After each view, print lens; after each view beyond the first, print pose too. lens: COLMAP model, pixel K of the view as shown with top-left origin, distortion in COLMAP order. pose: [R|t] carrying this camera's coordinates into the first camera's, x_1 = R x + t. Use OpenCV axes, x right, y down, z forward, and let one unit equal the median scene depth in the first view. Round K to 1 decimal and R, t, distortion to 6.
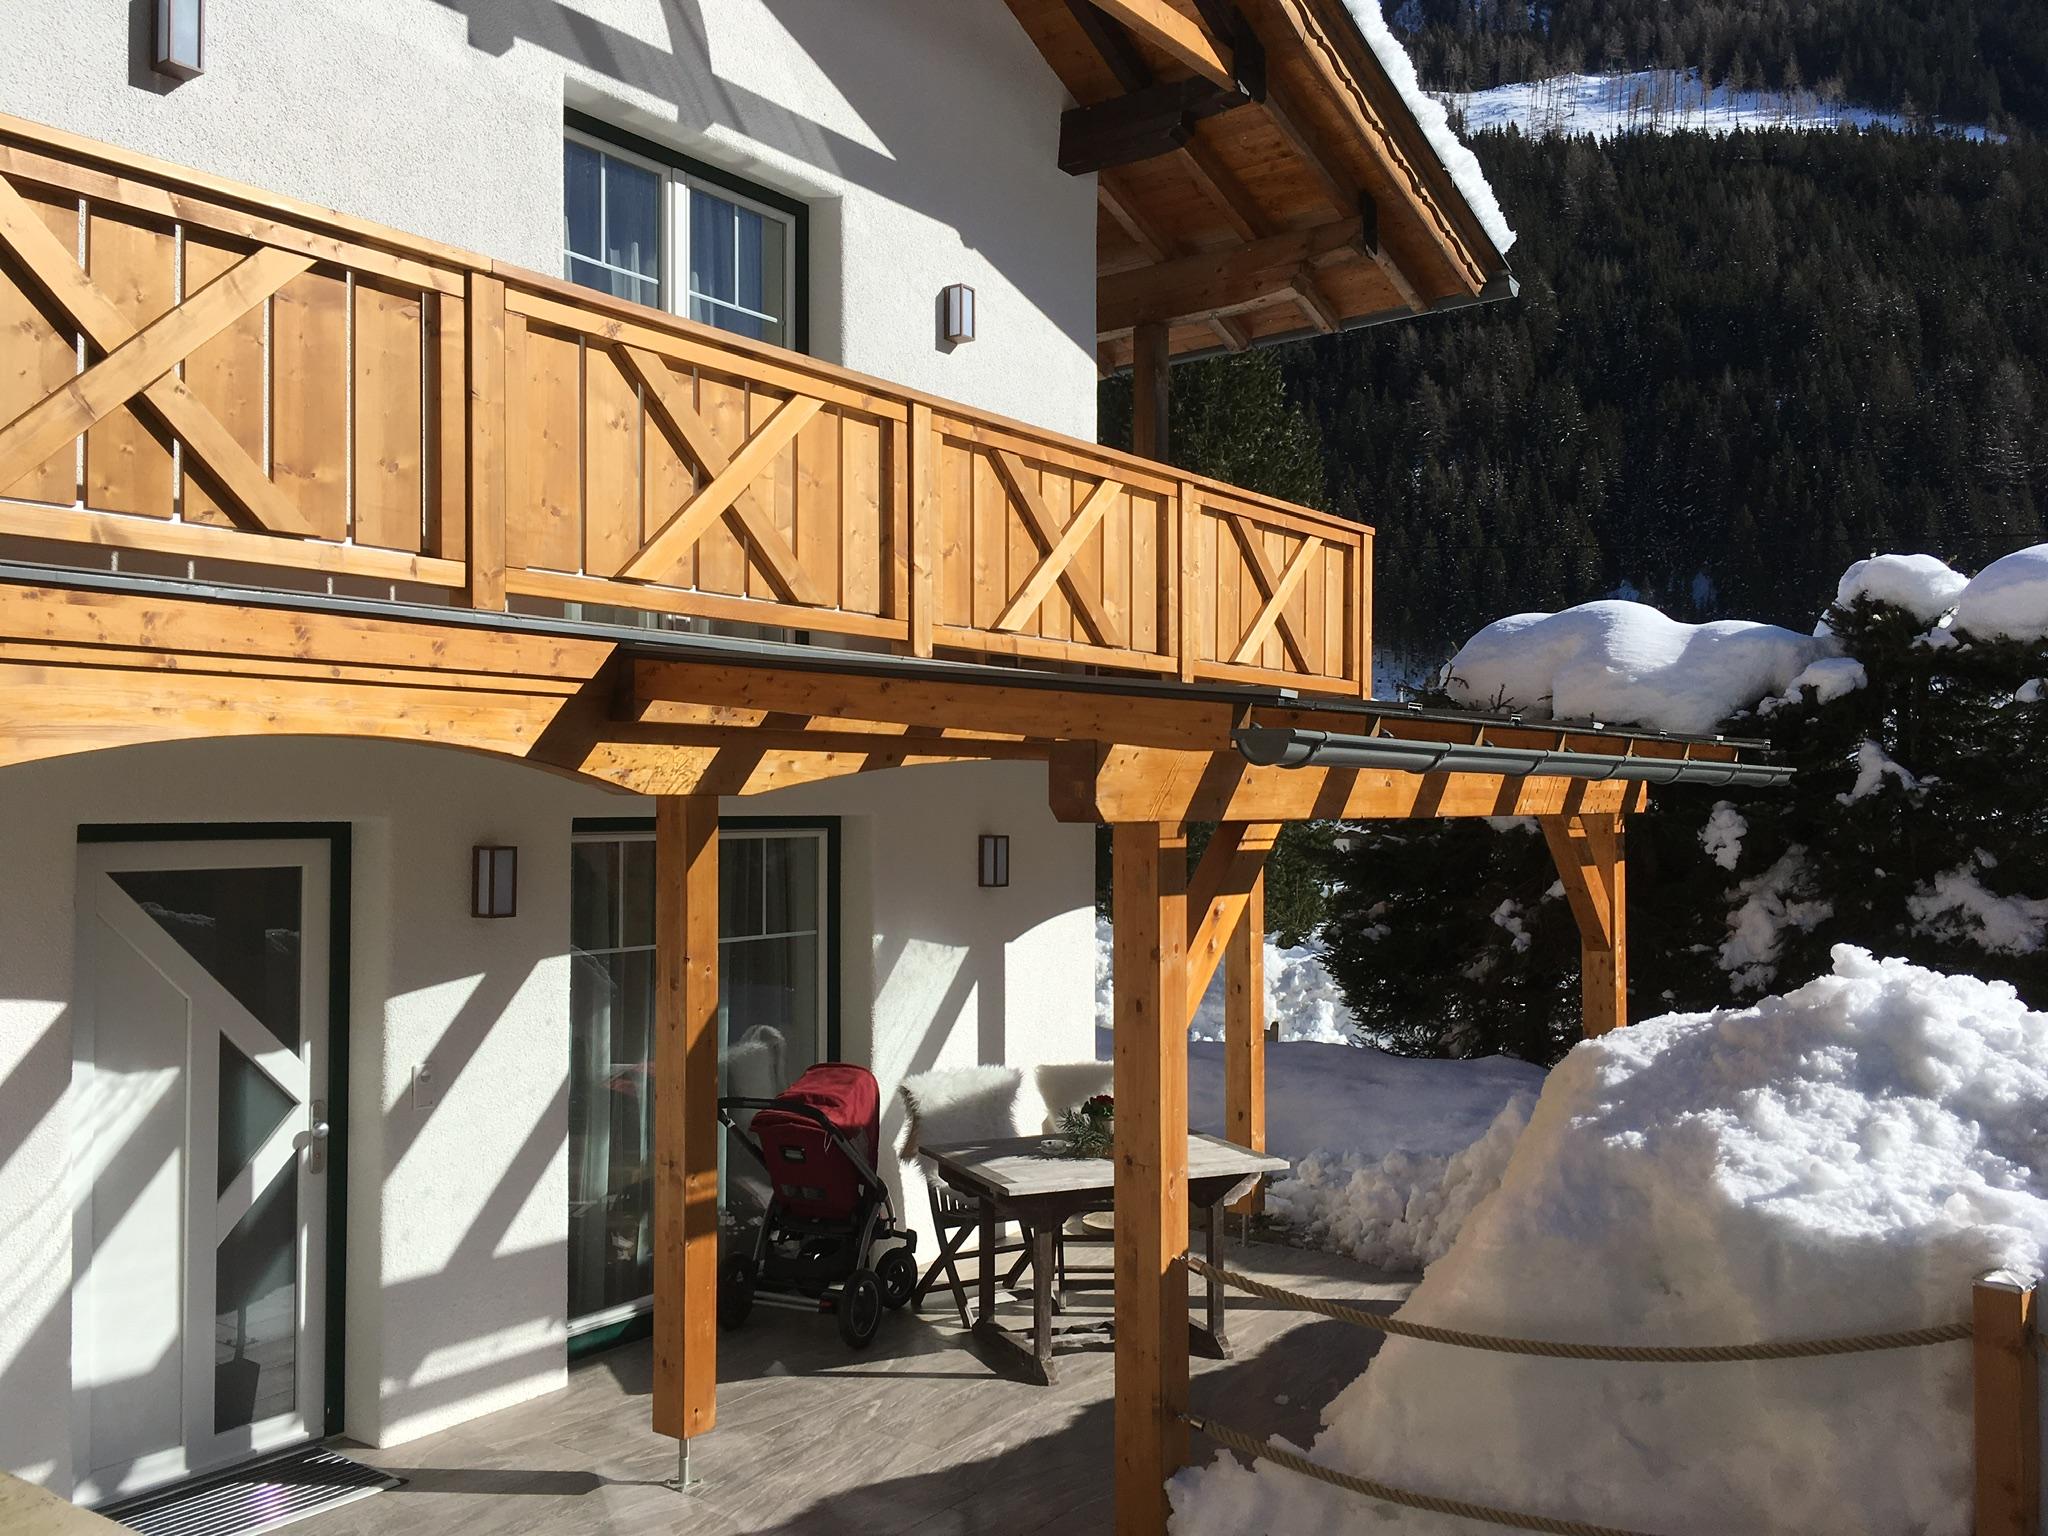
lens RADIAL K [[1750.6, 0, 1023.4], [0, 1750.6, 778.2], [0, 0, 1]] dist [0.078915, -0.104659]
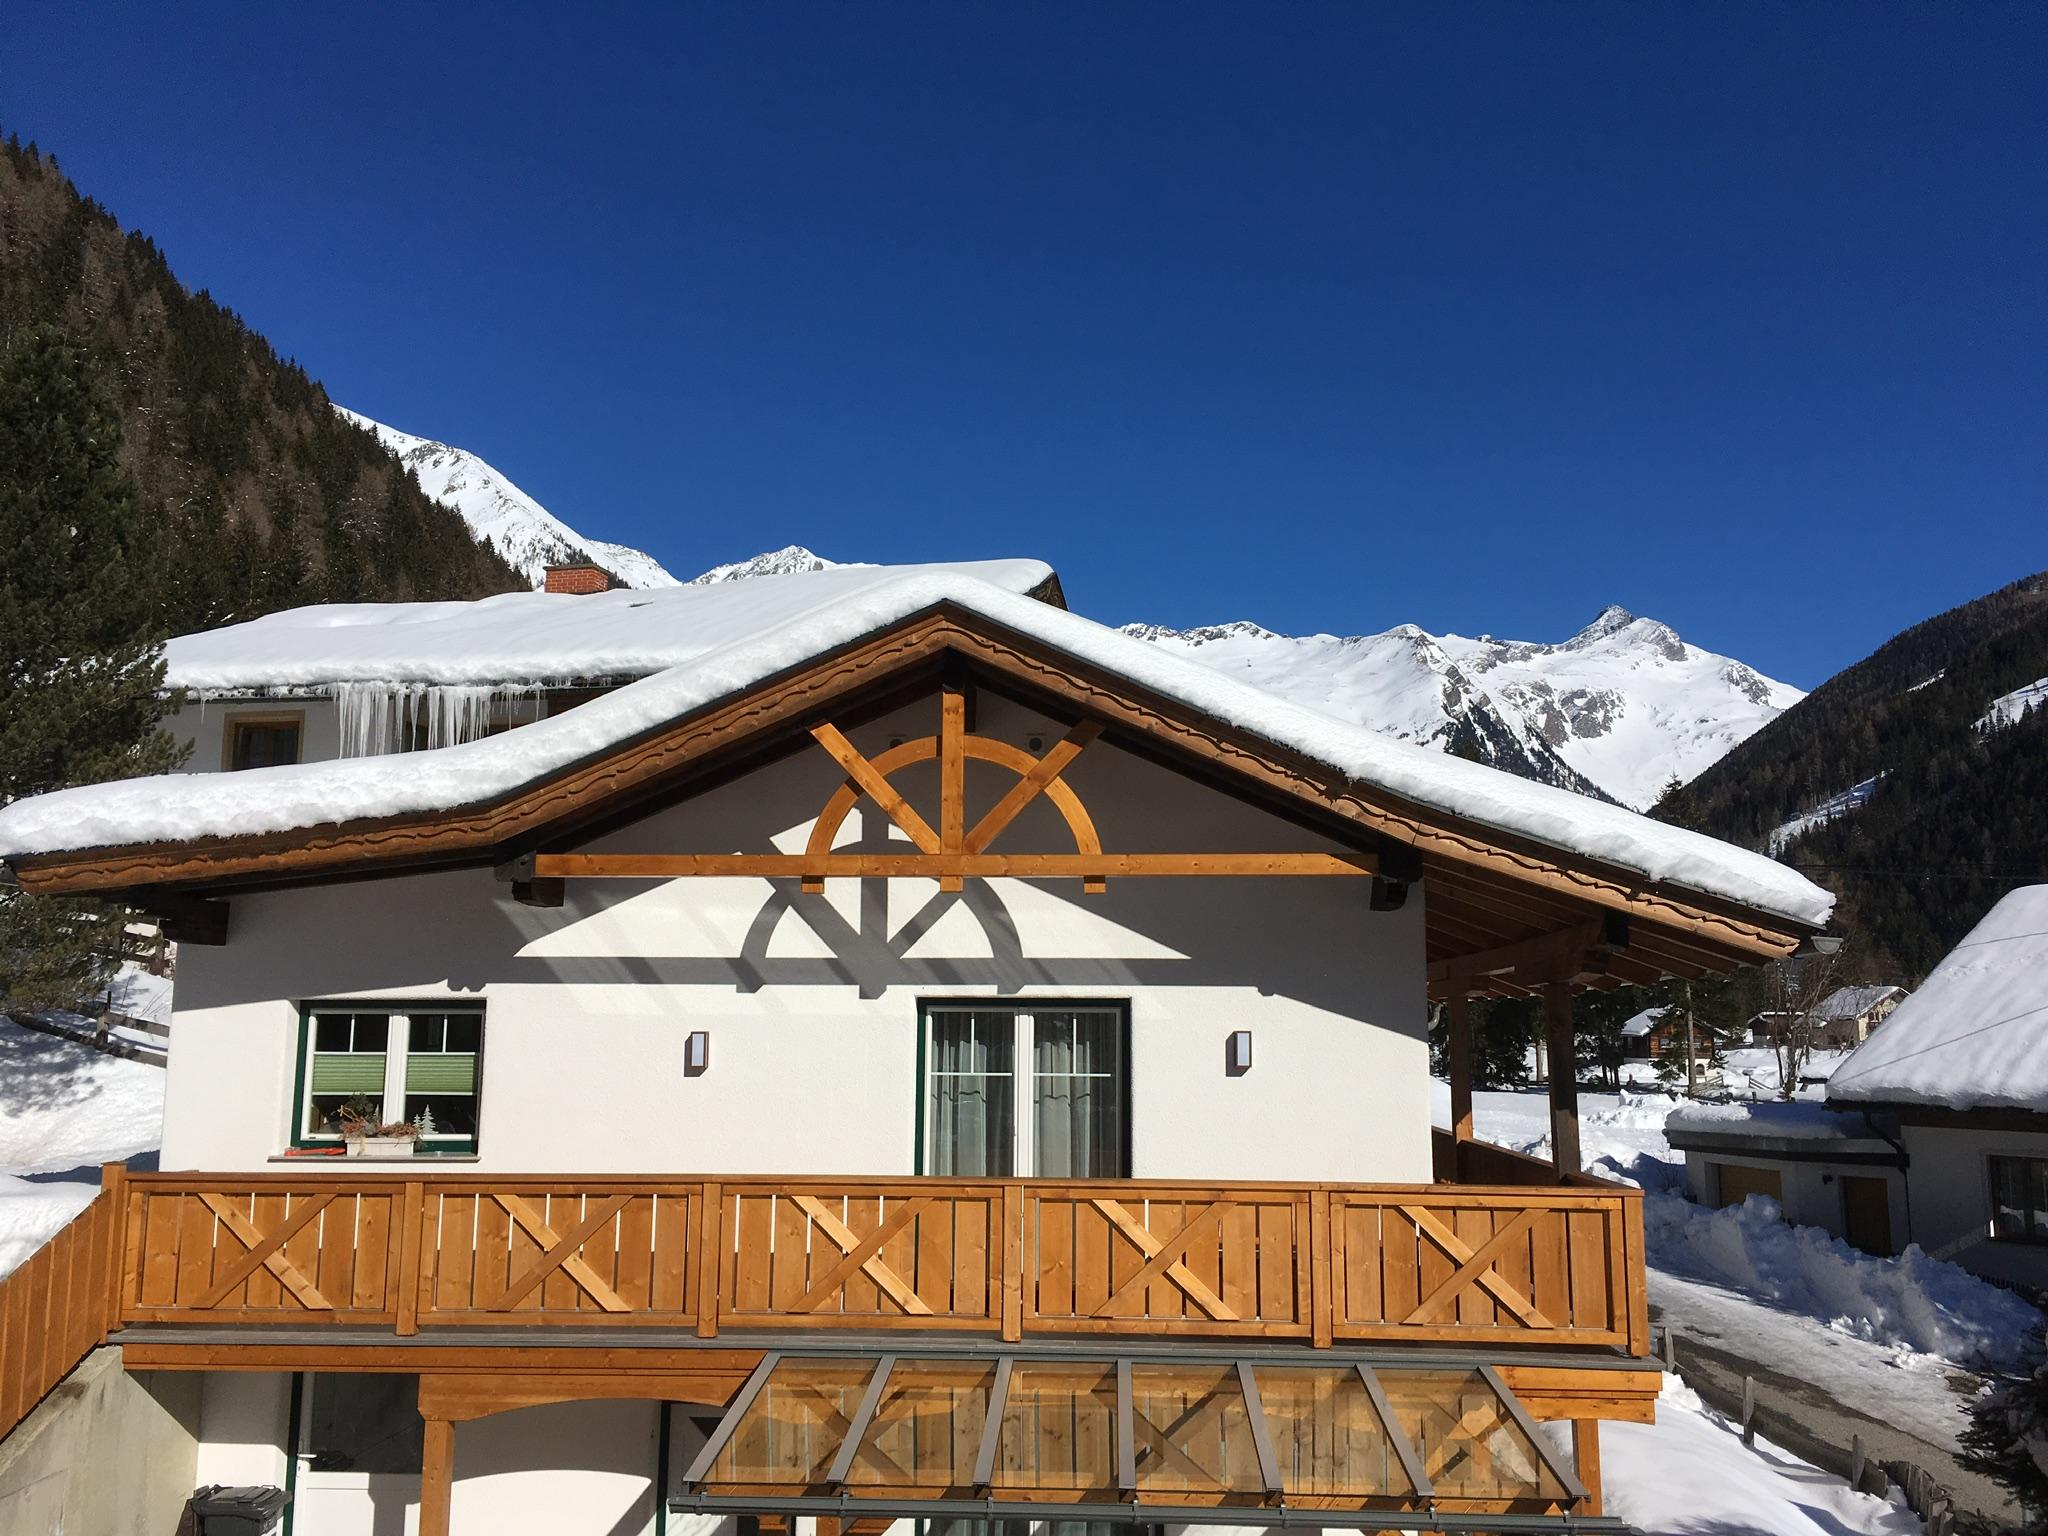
lens RADIAL K [[1750.6, 0, 1057.4], [0, 1750.6, 787.1], [0, 0, 1]] dist [0.078915, -0.104659]
pose [[0.536705, -0.111630, -0.836353, 1.046637], [0.005462, 0.991649, -0.128853, -0.274337], [0.843752, 0.064588, 0.532833, 0.076916]]
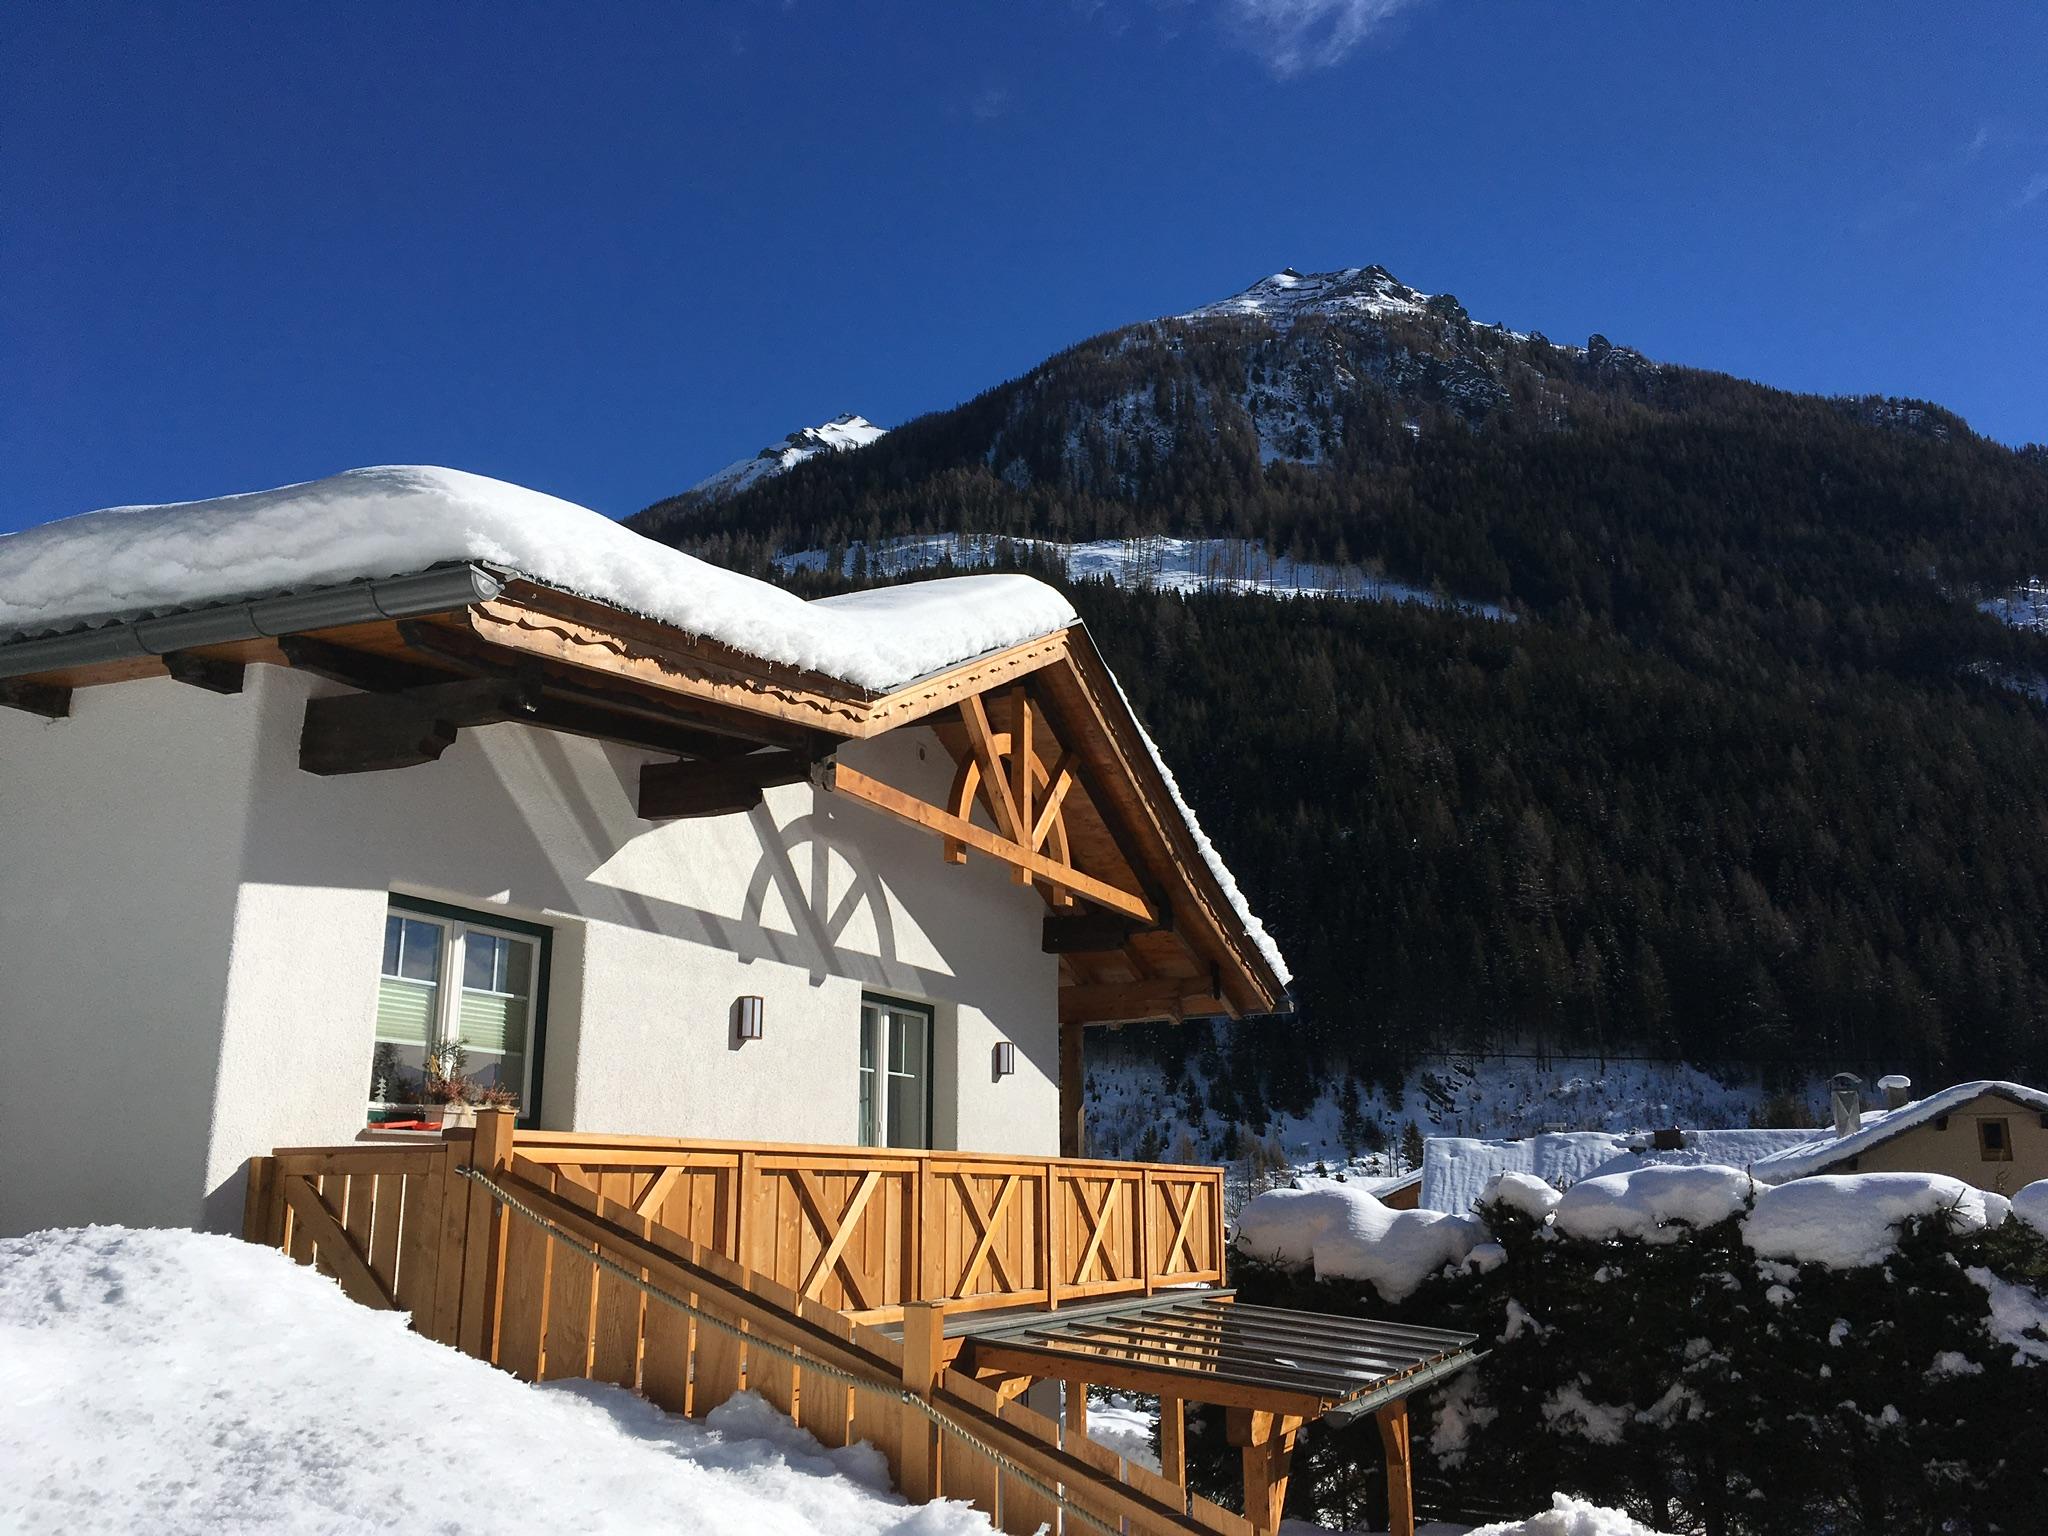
lens RADIAL K [[1750.6, 0, 1026.2], [0, 1750.6, 781.9], [0, 0, 1]] dist [0.078915, -0.104659]
pose [[0.975432, 0.047238, 0.215178, -0.361149], [0.000800, 0.975976, -0.217878, -0.148688], [-0.220301, 0.212697, 0.951960, -0.595319]]
